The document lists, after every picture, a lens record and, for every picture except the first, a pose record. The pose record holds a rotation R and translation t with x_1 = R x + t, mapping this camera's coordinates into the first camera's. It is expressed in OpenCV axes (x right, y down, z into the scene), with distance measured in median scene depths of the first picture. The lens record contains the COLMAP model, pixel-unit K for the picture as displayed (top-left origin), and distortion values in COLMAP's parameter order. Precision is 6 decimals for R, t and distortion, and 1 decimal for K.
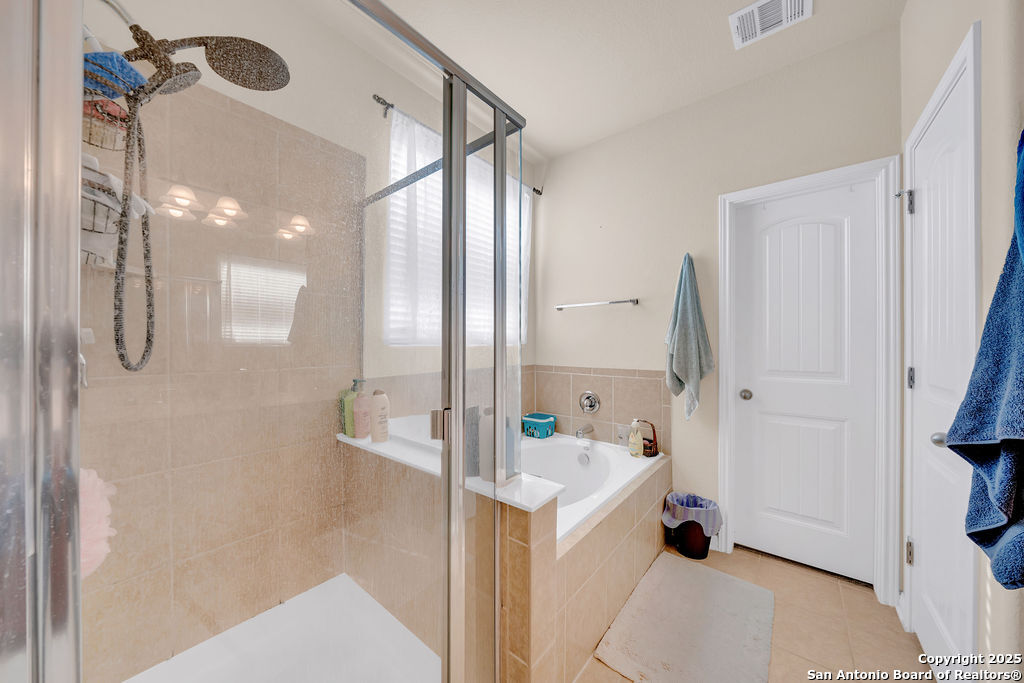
lens RADIAL K [[349.9, 0, 512.0], [0, 349.9, 341.5], [0, 0, 1]] dist [0.000488, 0.000037]
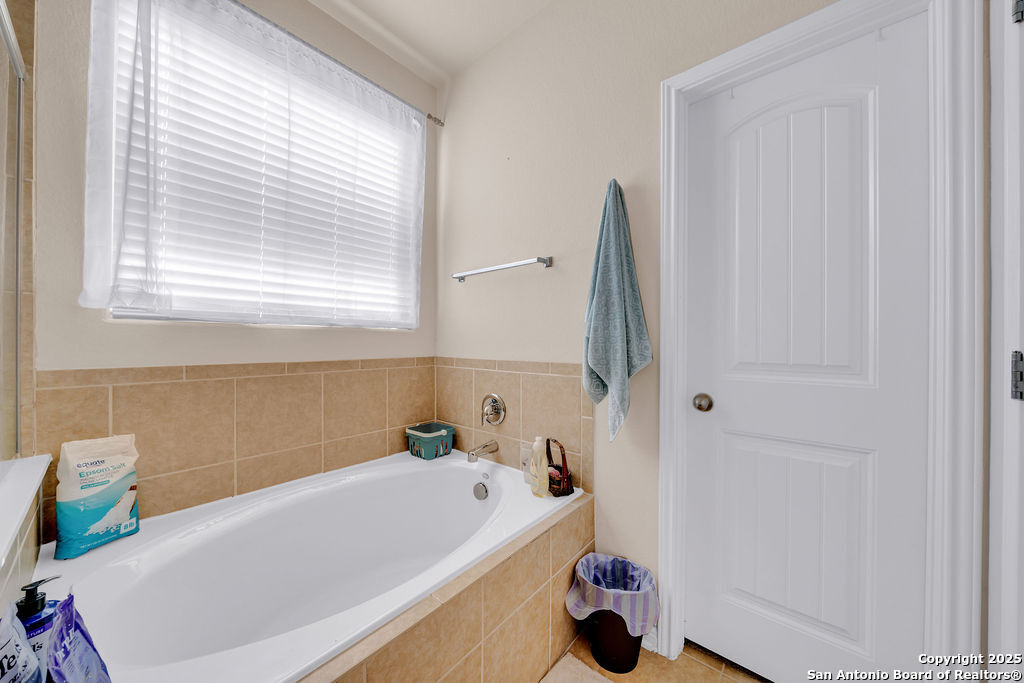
lens RADIAL K [[346.6, 0, 512.8], [0, 346.6, 339.4], [0, 0, 1]] dist [-0.001698, -0.000154]
pose [[0.999866, 0.004033, -0.015886, 0.327602], [-0.004042, 0.999992, -0.000527, 0.040510], [0.015884, 0.000591, 0.999874, 0.367003]]
